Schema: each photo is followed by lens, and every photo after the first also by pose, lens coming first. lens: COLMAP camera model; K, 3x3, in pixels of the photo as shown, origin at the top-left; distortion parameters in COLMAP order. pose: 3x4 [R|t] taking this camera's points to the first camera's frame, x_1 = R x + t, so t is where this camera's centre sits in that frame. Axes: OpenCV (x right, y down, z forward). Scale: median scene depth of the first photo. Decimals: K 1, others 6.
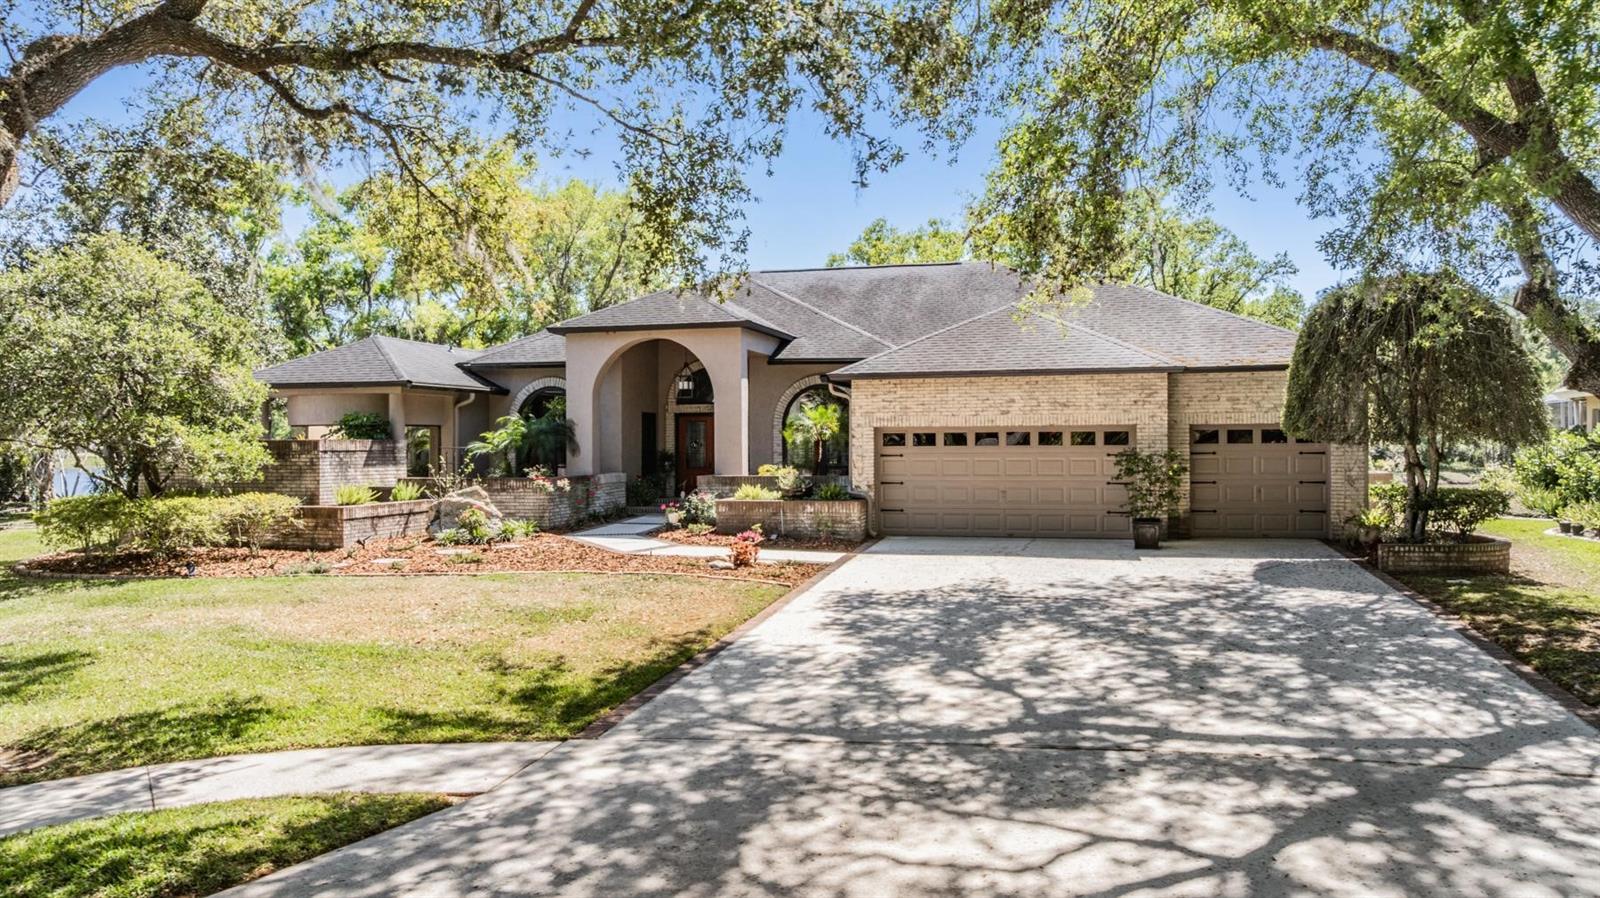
lens RADIAL K [[1131.2, 0, 809.2], [0, 1131.2, 453.3], [0, 0, 1]] dist [-0.020346, -0.003087]
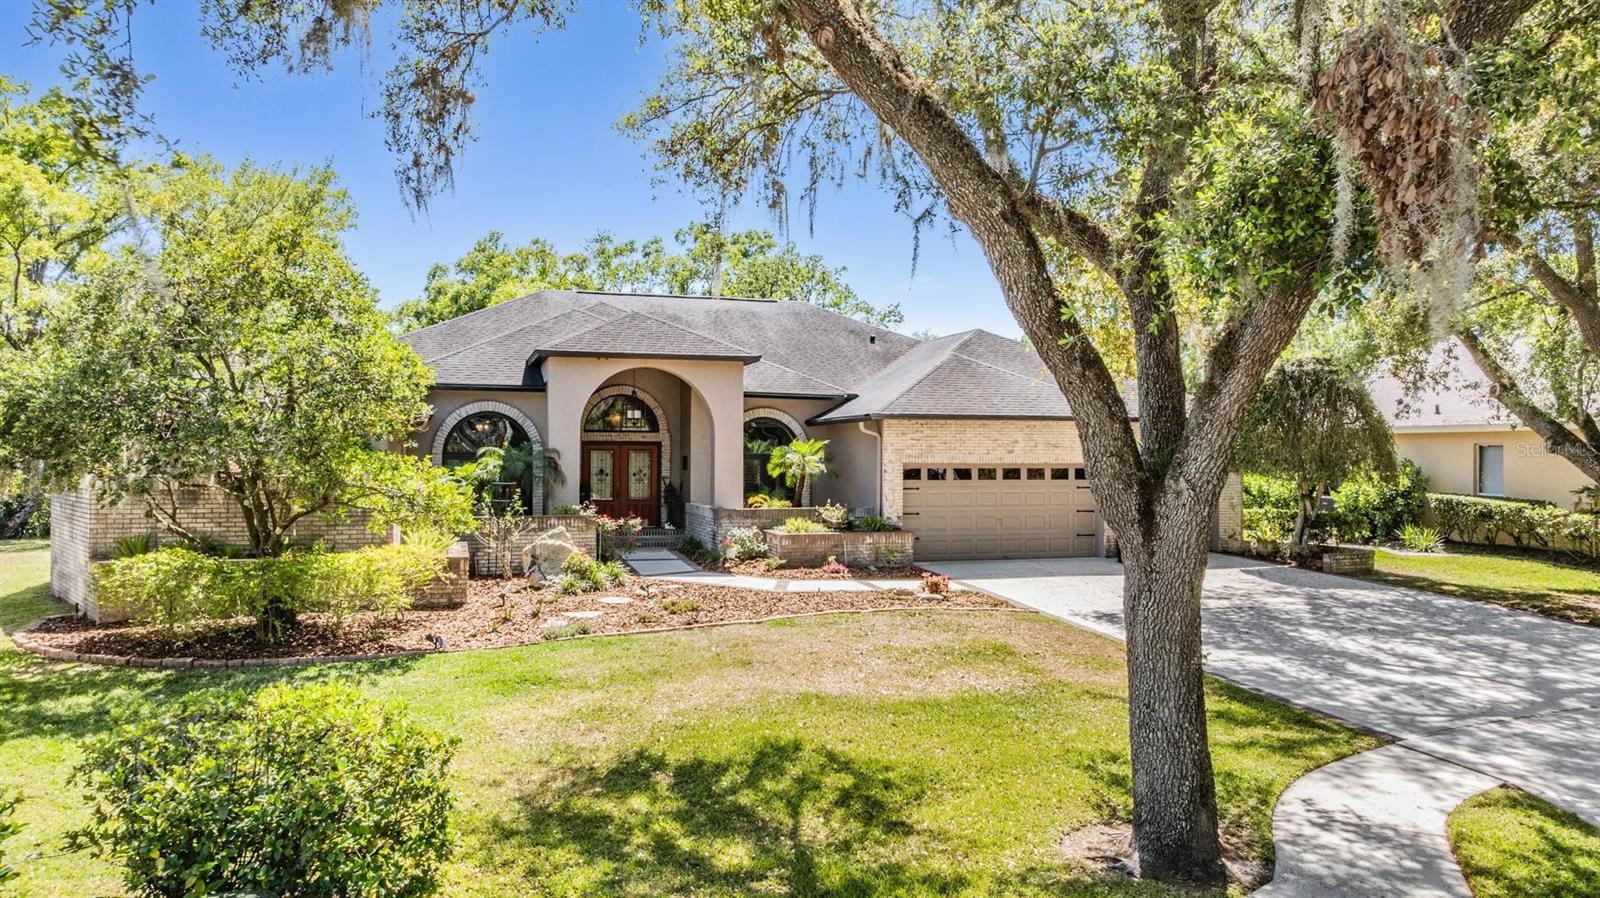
lens RADIAL K [[1131.2, 0, 809.2], [0, 1131.2, 453.3], [0, 0, 1]] dist [-0.020346, -0.003087]
pose [[0.853680, 0.008212, 0.520733, -0.591422], [-0.003985, 0.999949, -0.009236, -0.022290], [-0.520783, 0.005810, 0.853669, 0.116441]]
